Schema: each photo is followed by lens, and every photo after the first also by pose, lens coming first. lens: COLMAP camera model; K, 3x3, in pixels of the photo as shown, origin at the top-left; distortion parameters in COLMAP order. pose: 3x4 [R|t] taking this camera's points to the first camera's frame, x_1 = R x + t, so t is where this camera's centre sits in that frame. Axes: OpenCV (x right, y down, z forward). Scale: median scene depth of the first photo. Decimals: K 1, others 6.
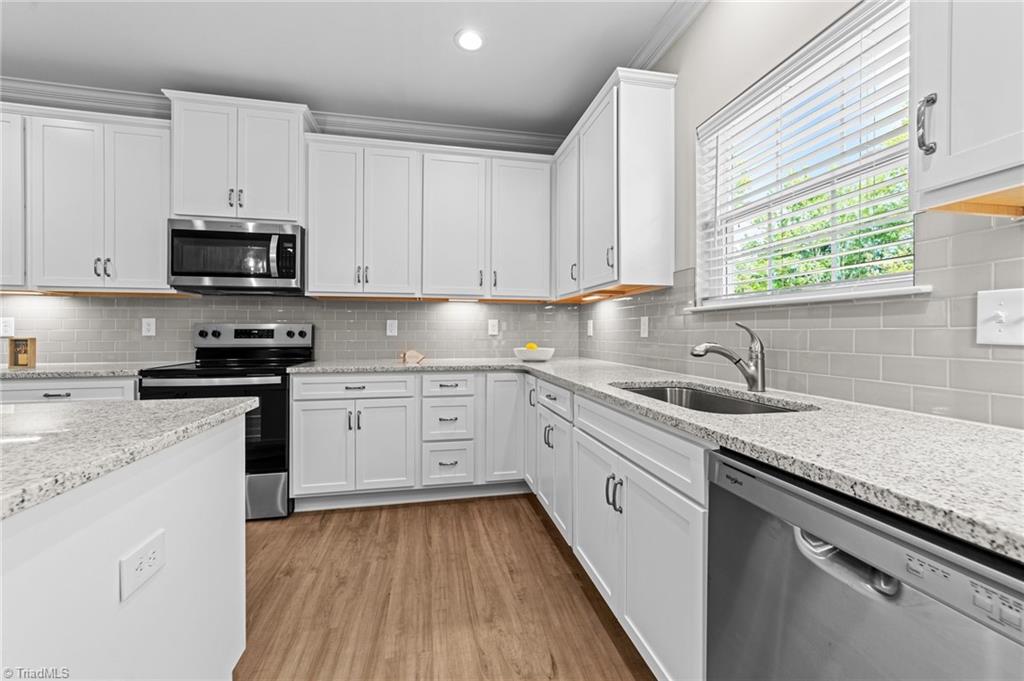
lens RADIAL K [[399.6, 0, 509.8], [0, 399.6, 335.9], [0, 0, 1]] dist [-0.020177, 0.011502]
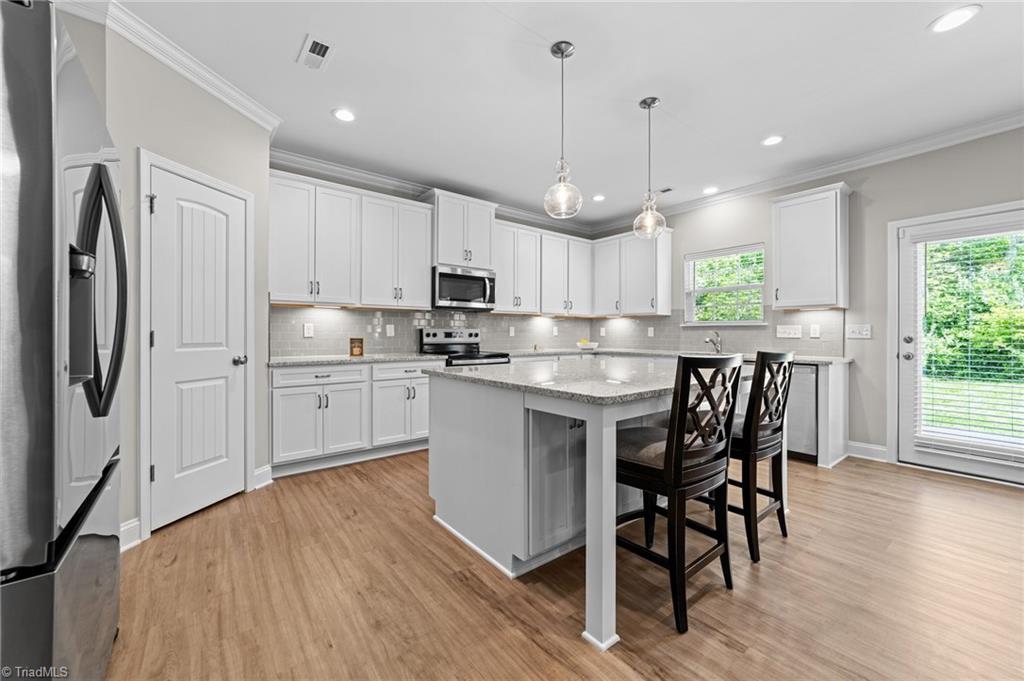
lens RADIAL K [[399.6, 0, 509.8], [0, 399.6, 335.9], [0, 0, 1]] dist [-0.020177, 0.011502]
pose [[0.893465, -0.001037, 0.449133, -1.379559], [0.001762, 0.999998, -0.001196, 0.000817], [-0.449130, 0.001860, 0.893464, -0.649527]]
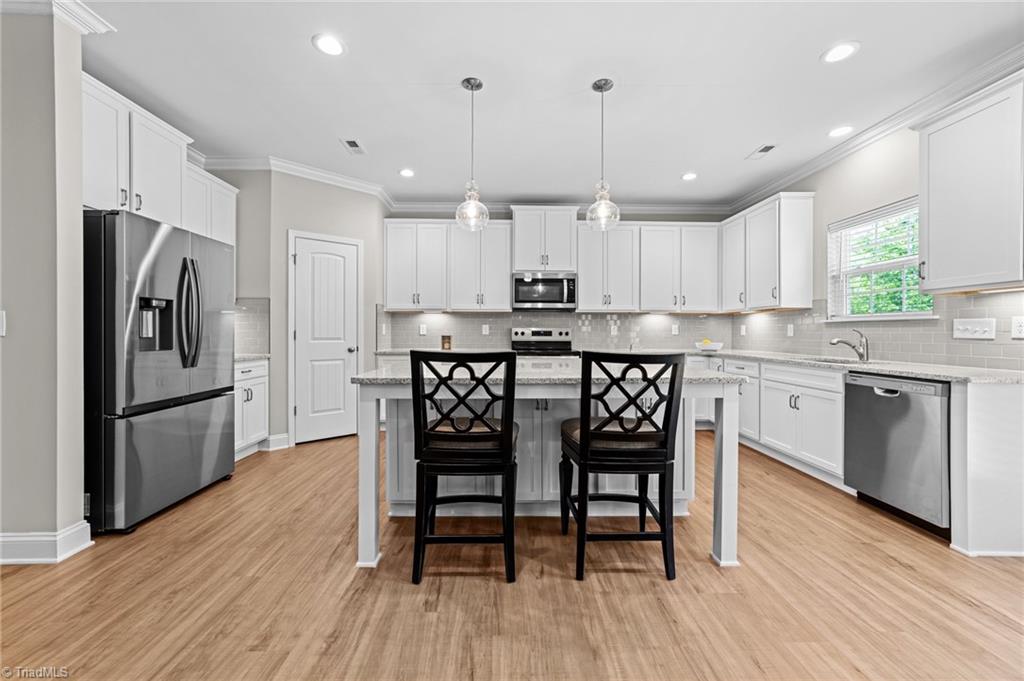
lens RADIAL K [[399.6, 0, 509.8], [0, 399.6, 335.9], [0, 0, 1]] dist [-0.020177, 0.011502]
pose [[0.984074, 0.003446, -0.177726, -0.553800], [-0.003462, 0.999994, 0.000219, 0.006190], [0.177725, 0.000399, 0.984080, -0.909909]]
